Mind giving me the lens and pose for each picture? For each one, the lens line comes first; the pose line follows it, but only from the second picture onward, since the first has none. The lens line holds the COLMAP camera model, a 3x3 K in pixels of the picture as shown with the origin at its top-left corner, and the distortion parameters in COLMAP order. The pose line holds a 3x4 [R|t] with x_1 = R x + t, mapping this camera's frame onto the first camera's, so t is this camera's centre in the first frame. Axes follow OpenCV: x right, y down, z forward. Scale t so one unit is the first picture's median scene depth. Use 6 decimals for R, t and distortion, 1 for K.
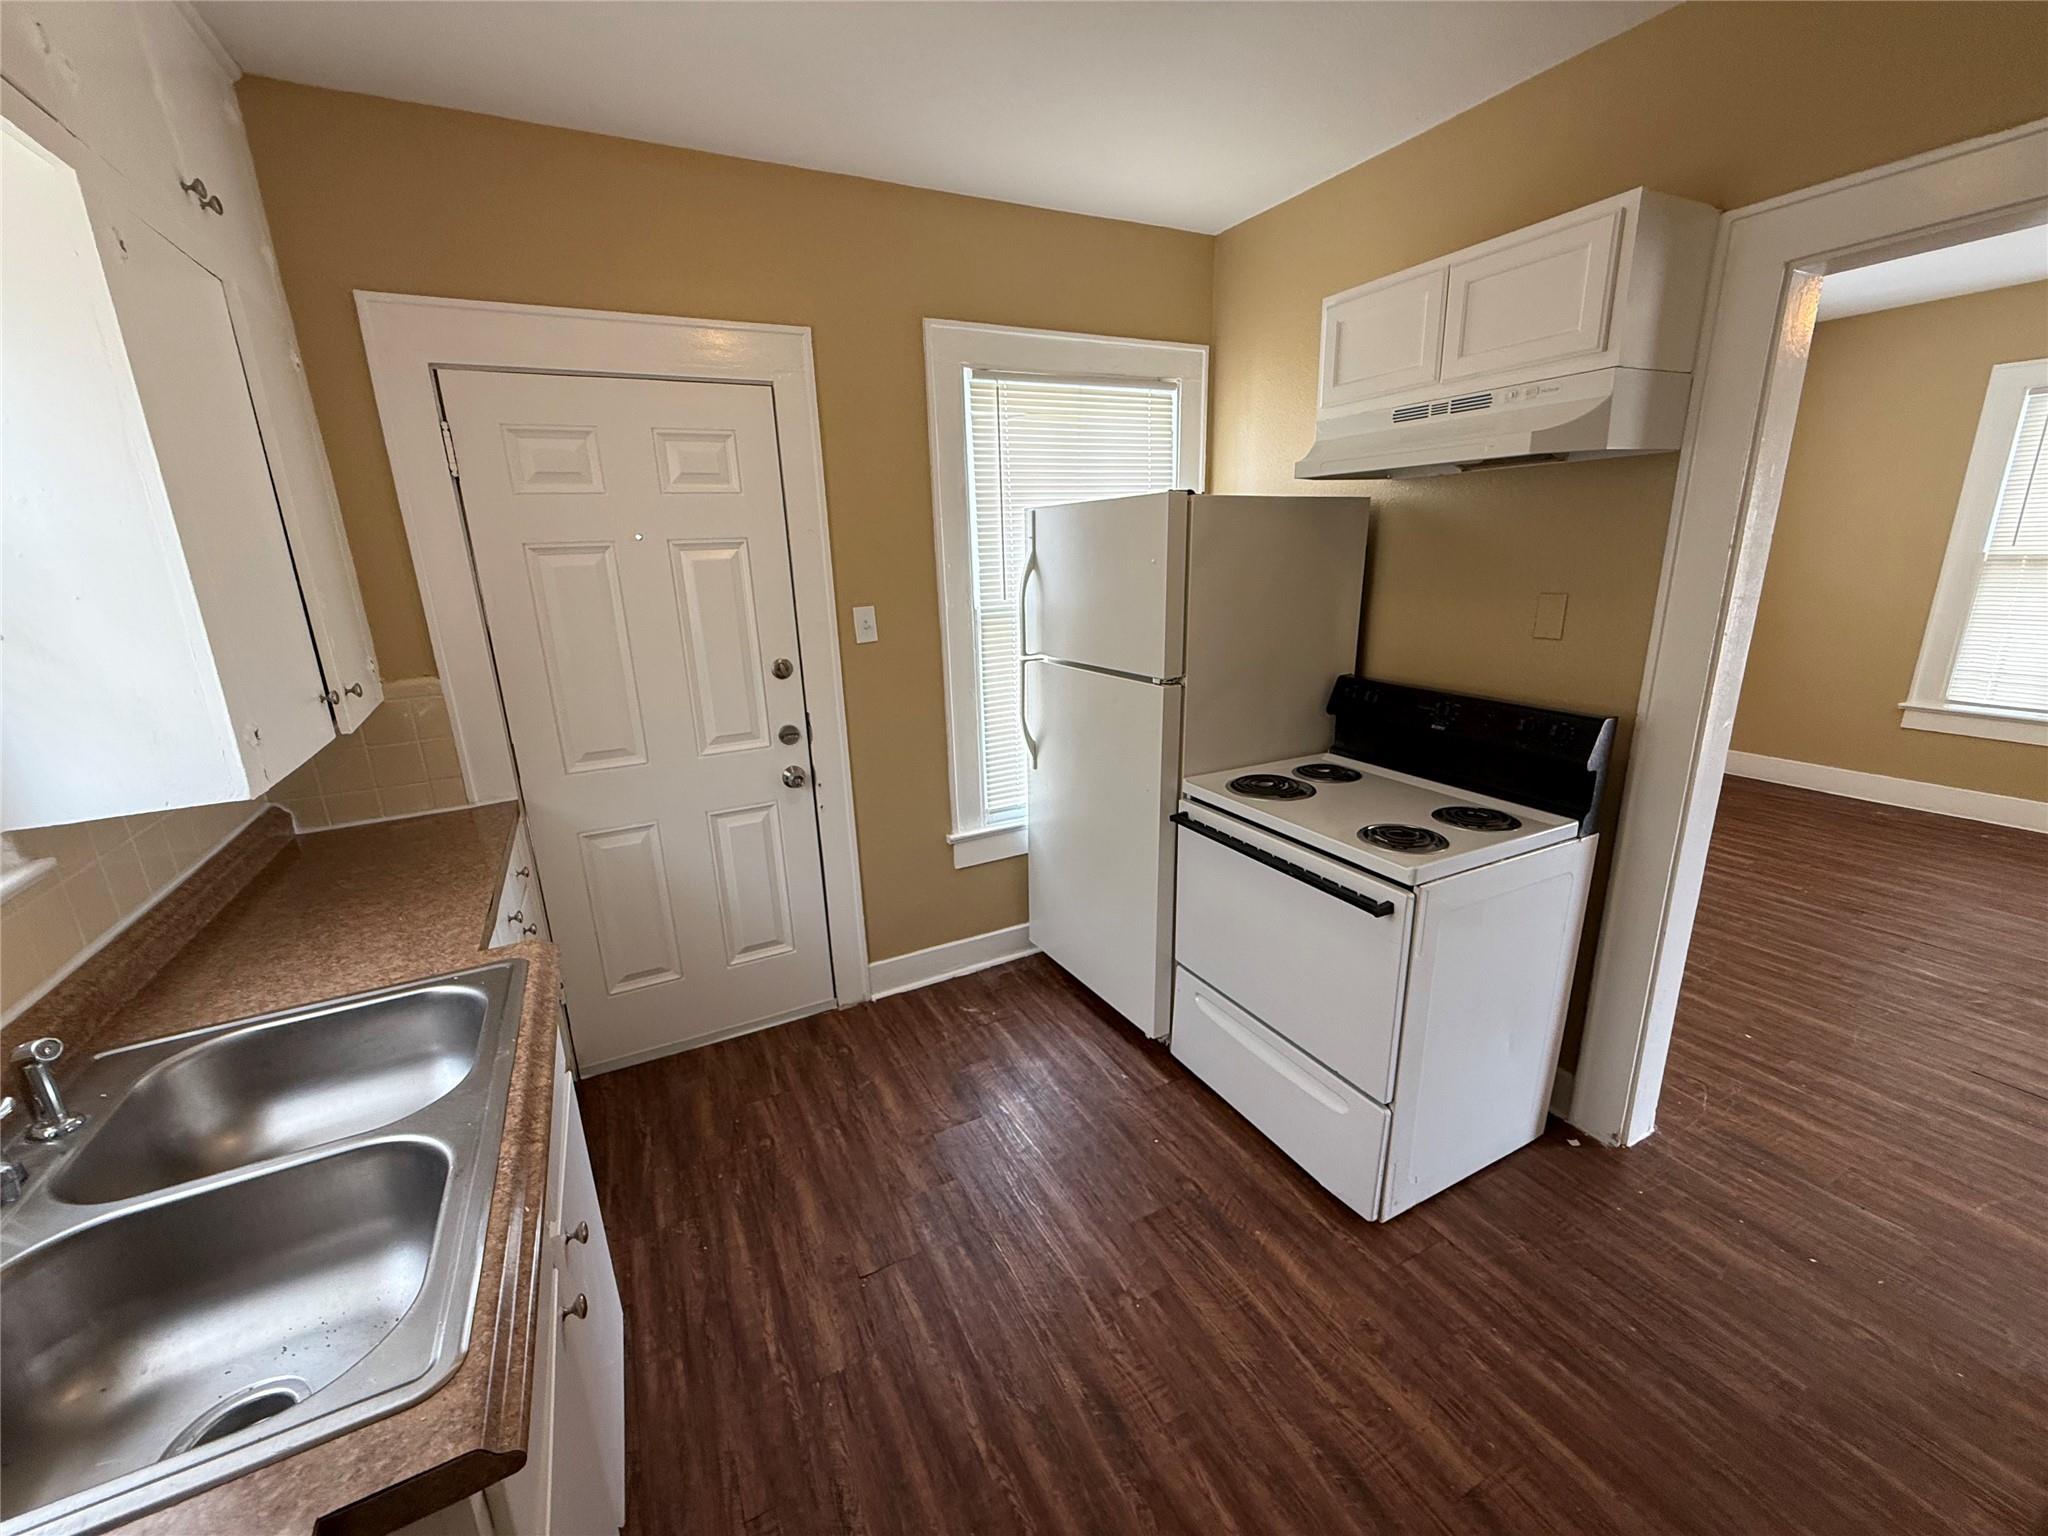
lens RADIAL K [[816.1, 0, 1015.5], [0, 816.1, 769.0], [0, 0, 1]] dist [-0.000084, 0.000658]
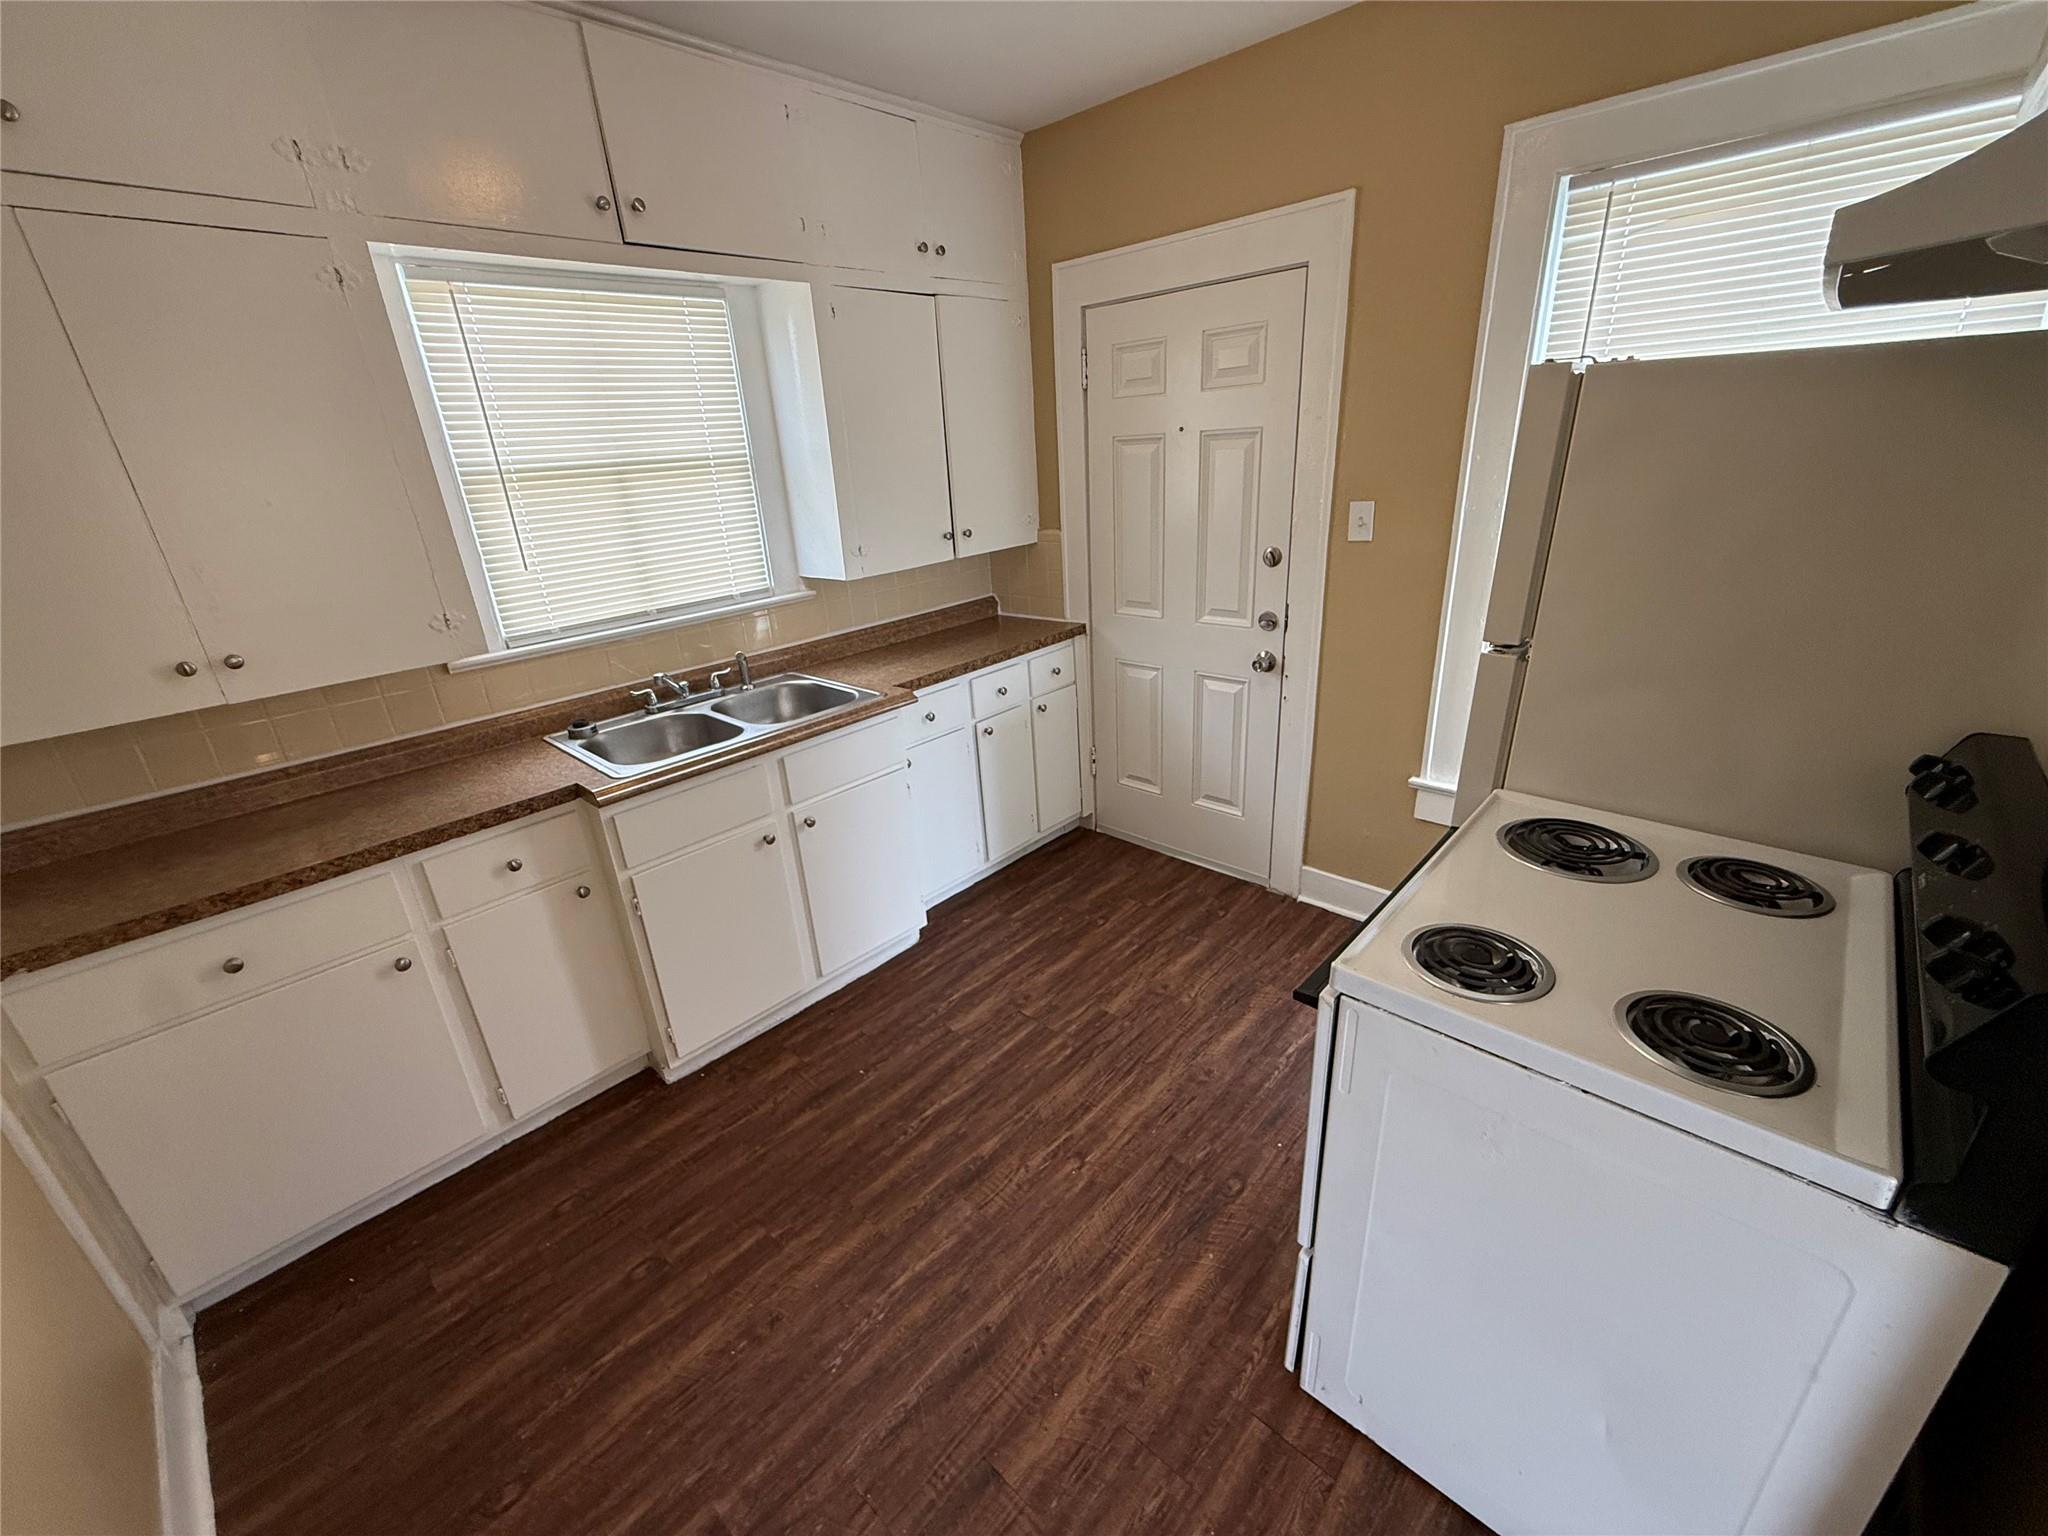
lens RADIAL K [[816.1, 0, 1015.4], [0, 816.1, 769.0], [0, 0, 1]] dist [-0.000084, 0.000658]
pose [[0.342442, 0.359709, -0.867953, 0.806322], [-0.206255, 0.930054, 0.304070, -0.159400], [0.916620, 0.074893, 0.392681, 0.405962]]
